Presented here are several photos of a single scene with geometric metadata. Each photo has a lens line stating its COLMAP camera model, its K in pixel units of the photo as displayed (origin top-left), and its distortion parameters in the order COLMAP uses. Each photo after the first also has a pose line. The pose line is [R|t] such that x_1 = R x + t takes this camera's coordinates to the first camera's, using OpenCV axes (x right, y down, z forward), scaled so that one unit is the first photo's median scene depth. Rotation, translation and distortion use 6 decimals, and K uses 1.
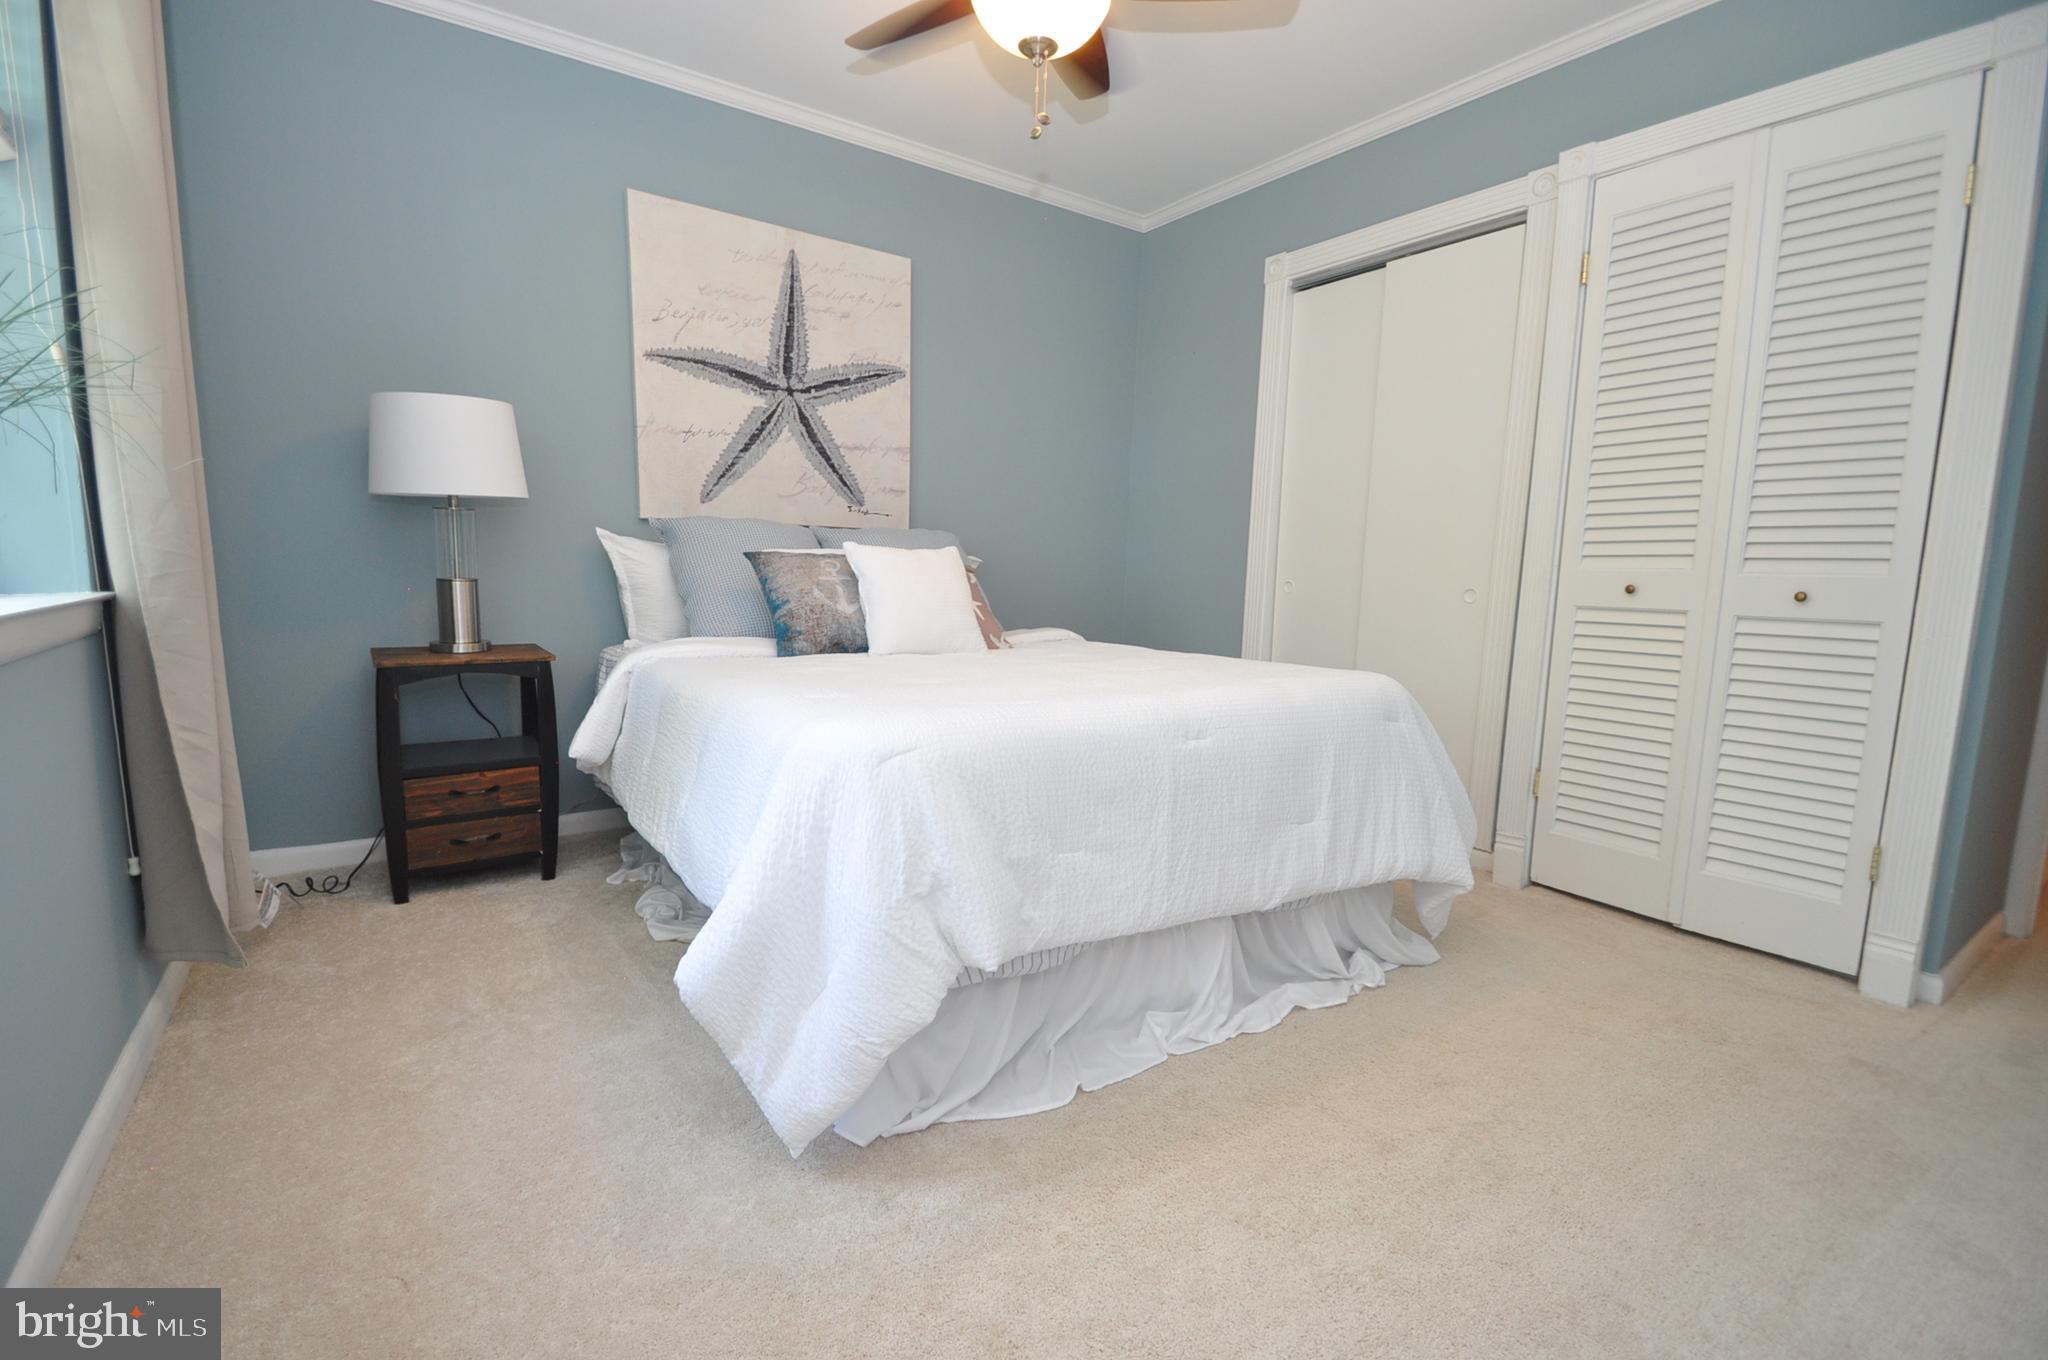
lens RADIAL K [[896.3, 0, 993.2], [0, 896.3, 681.6], [0, 0, 1]] dist [0.020544, -0.022447]
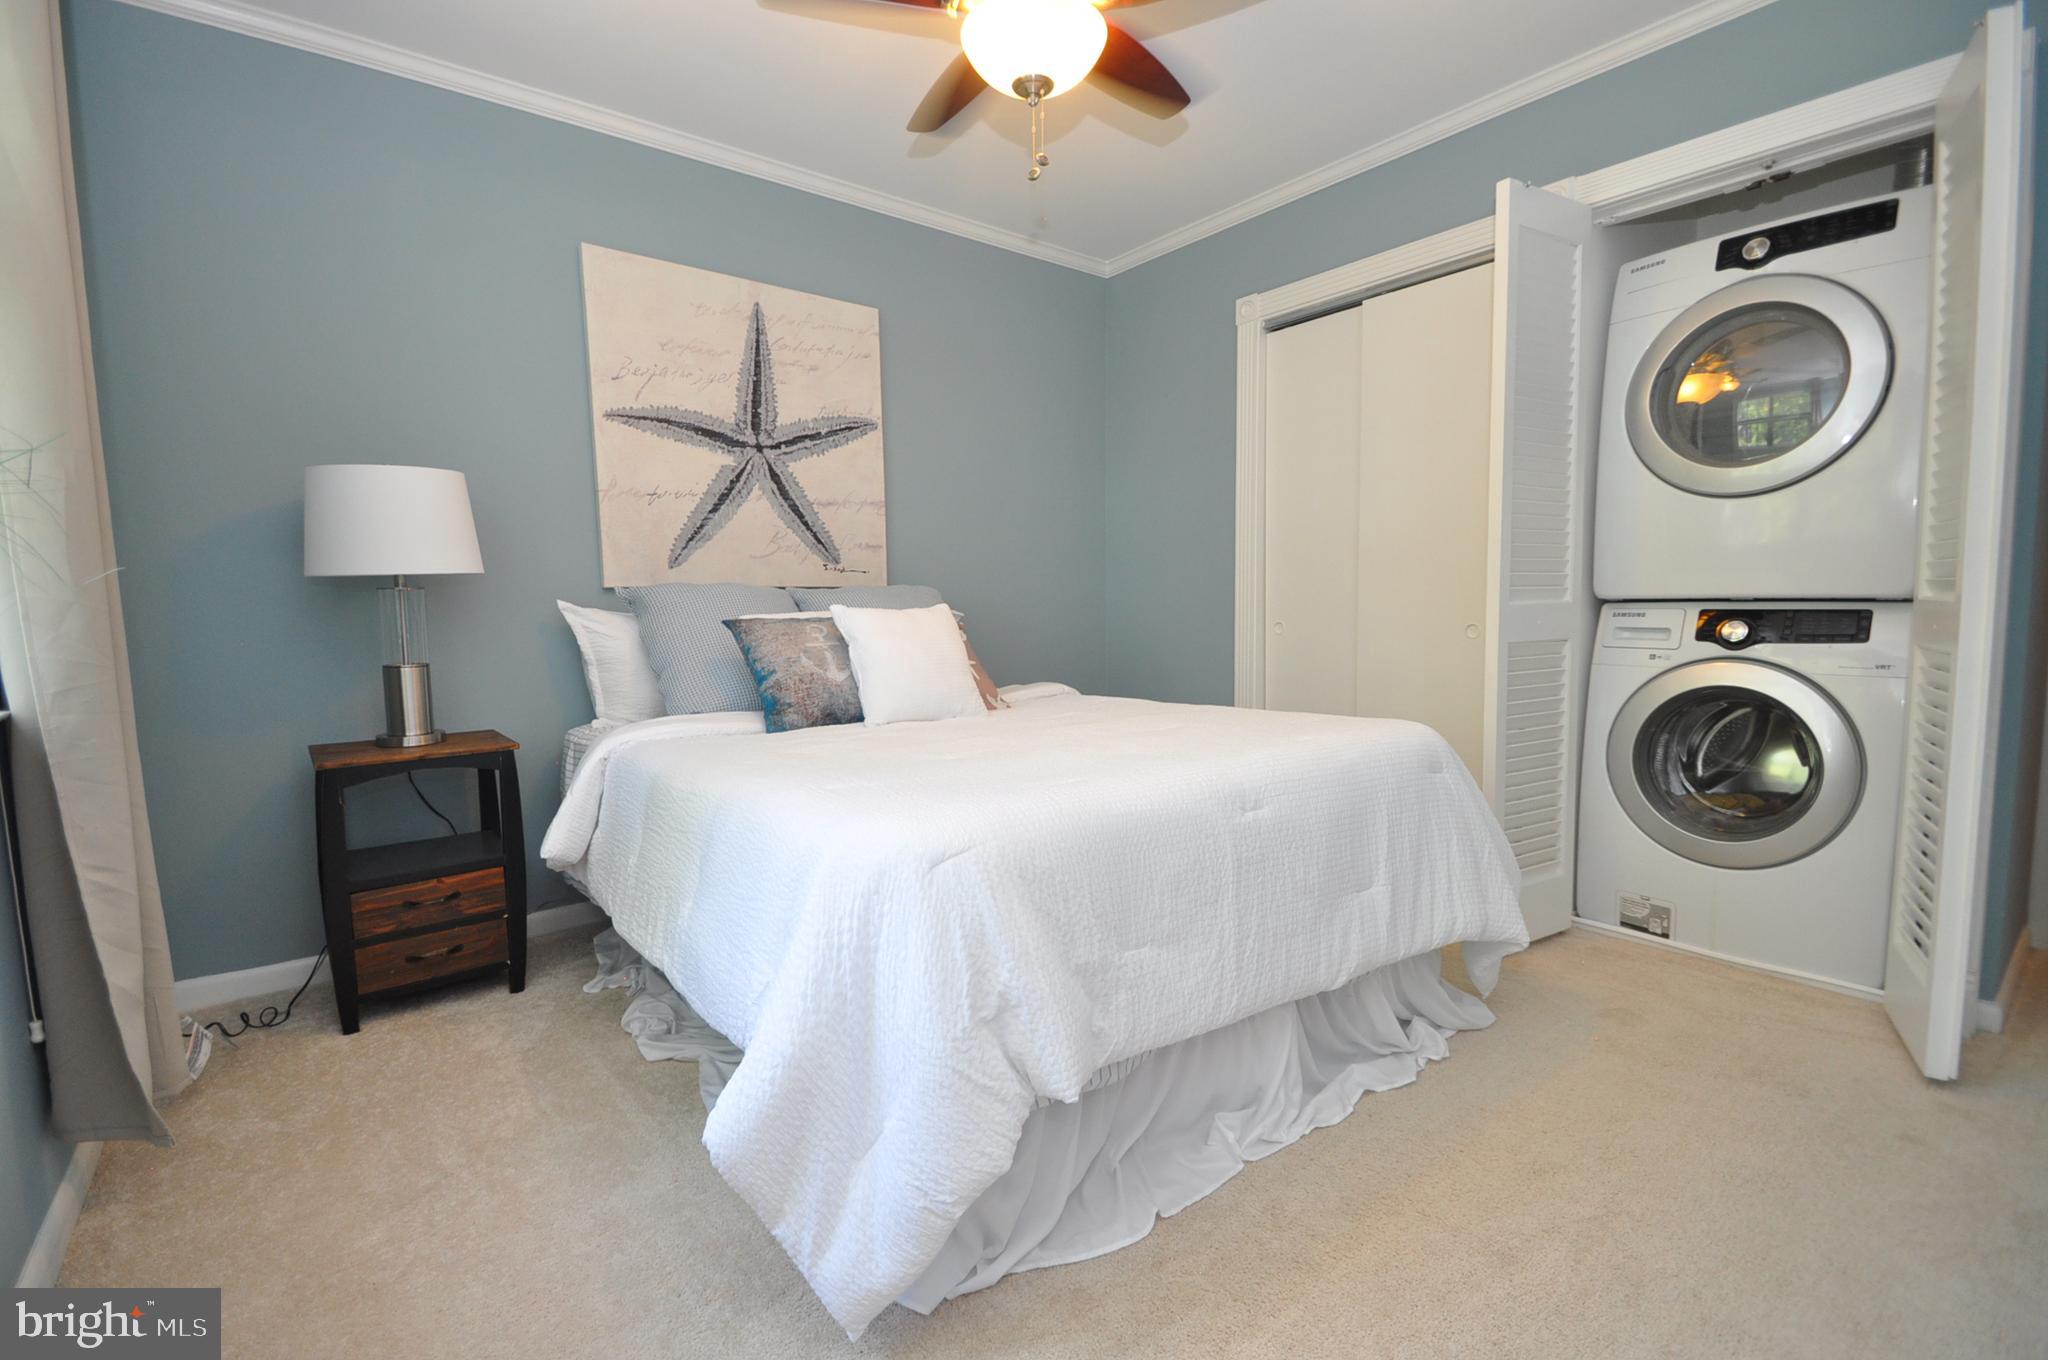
lens RADIAL K [[897.1, 0, 993.2], [0, 897.1, 682.1], [0, 0, 1]] dist [0.014319, -0.016690]
pose [[0.997137, -0.047888, 0.058527, -0.051615], [0.050534, 0.997726, -0.044595, -0.022987], [-0.056258, 0.047424, 0.997289, 0.054508]]
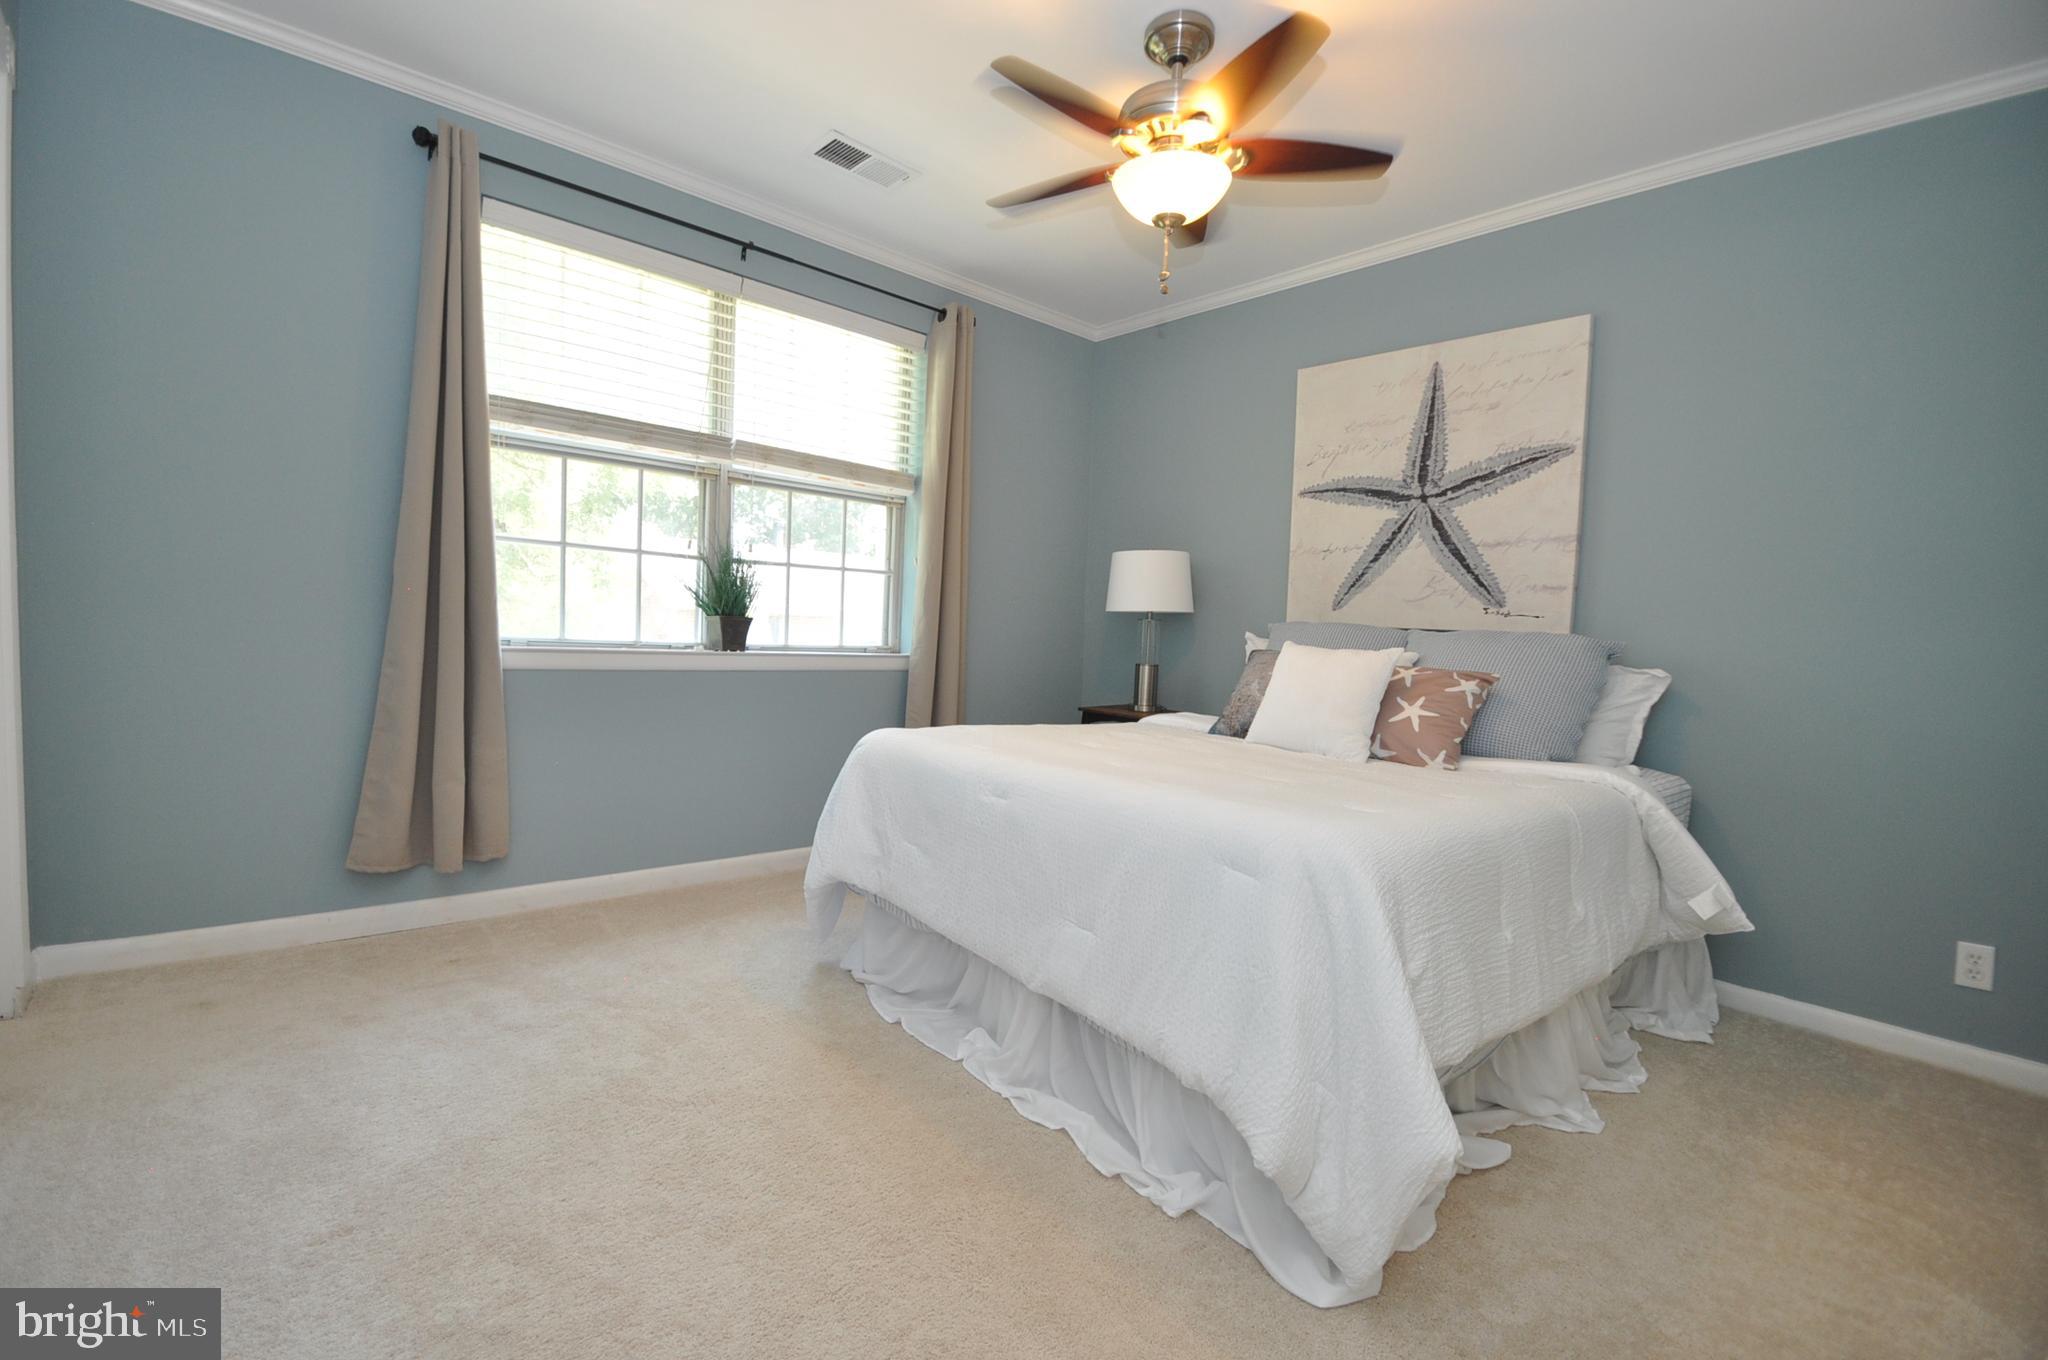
lens RADIAL K [[896.3, 0, 993.2], [0, 896.3, 681.6], [0, 0, 1]] dist [0.020544, -0.022447]
pose [[0.113231, 0.045628, -0.992520, 0.807823], [-0.178919, 0.983551, 0.024804, -0.065472], [0.977326, 0.174773, 0.119532, 0.489748]]
